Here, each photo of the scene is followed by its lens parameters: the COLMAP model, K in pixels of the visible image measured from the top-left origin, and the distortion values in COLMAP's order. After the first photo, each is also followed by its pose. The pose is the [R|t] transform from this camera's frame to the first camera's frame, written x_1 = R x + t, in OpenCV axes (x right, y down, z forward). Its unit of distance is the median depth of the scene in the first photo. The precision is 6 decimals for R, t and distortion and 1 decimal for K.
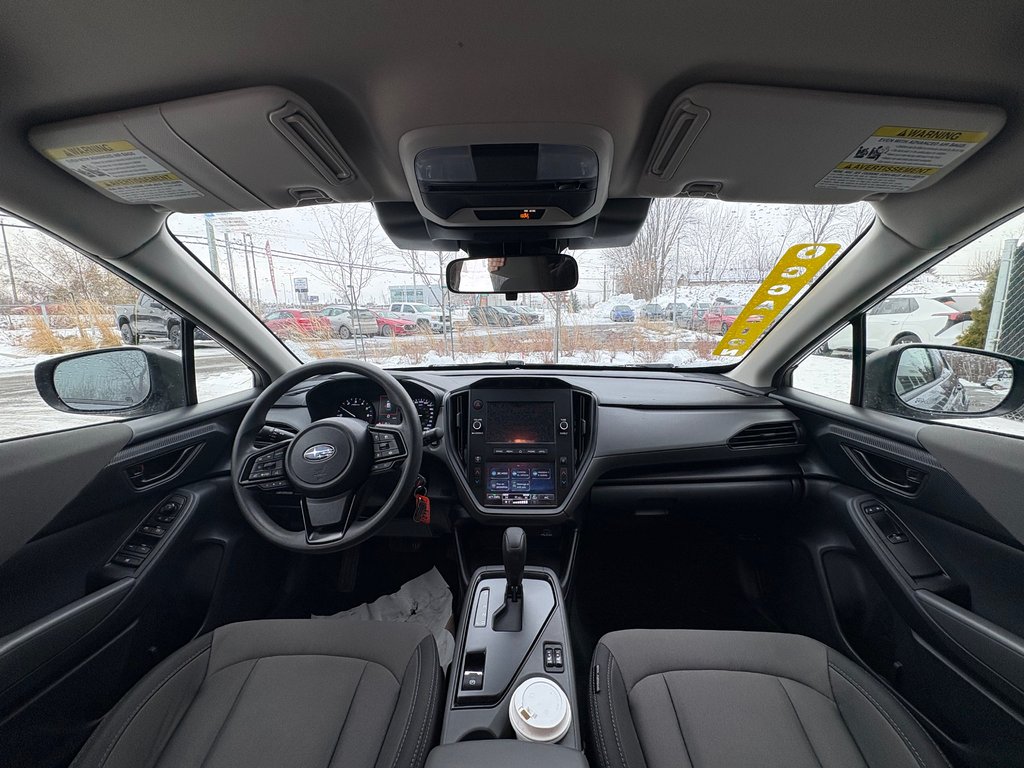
lens RADIAL K [[406.0, 0, 512.0], [0, 406.0, 384.0], [0, 0, 1]] dist [-0.000444, -0.000064]
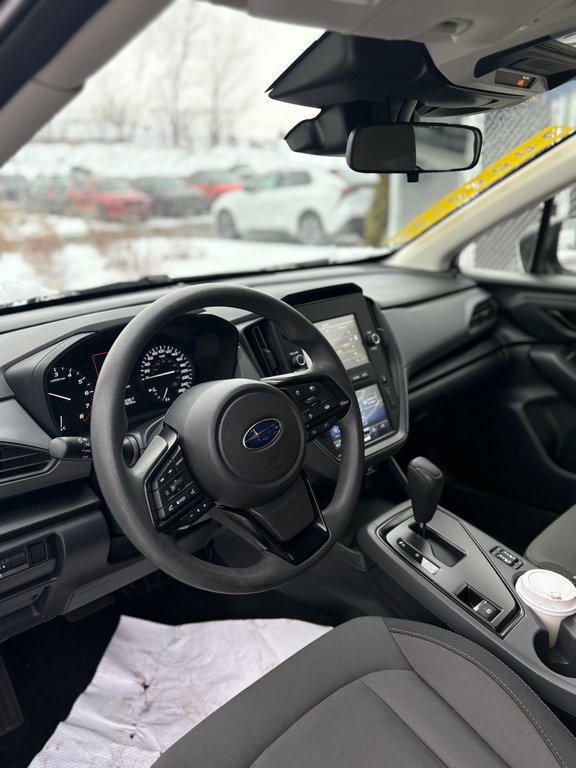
lens RADIAL K [[612.5, 0, 288.0], [0, 612.5, 384.0], [0, 0, 1]] dist [0.032163, -0.000537]
pose [[0.699904, -0.227579, 0.677010, -0.855886], [0.136351, 0.973020, 0.186121, -0.062680], [-0.701101, -0.037955, 0.712051, 0.234332]]
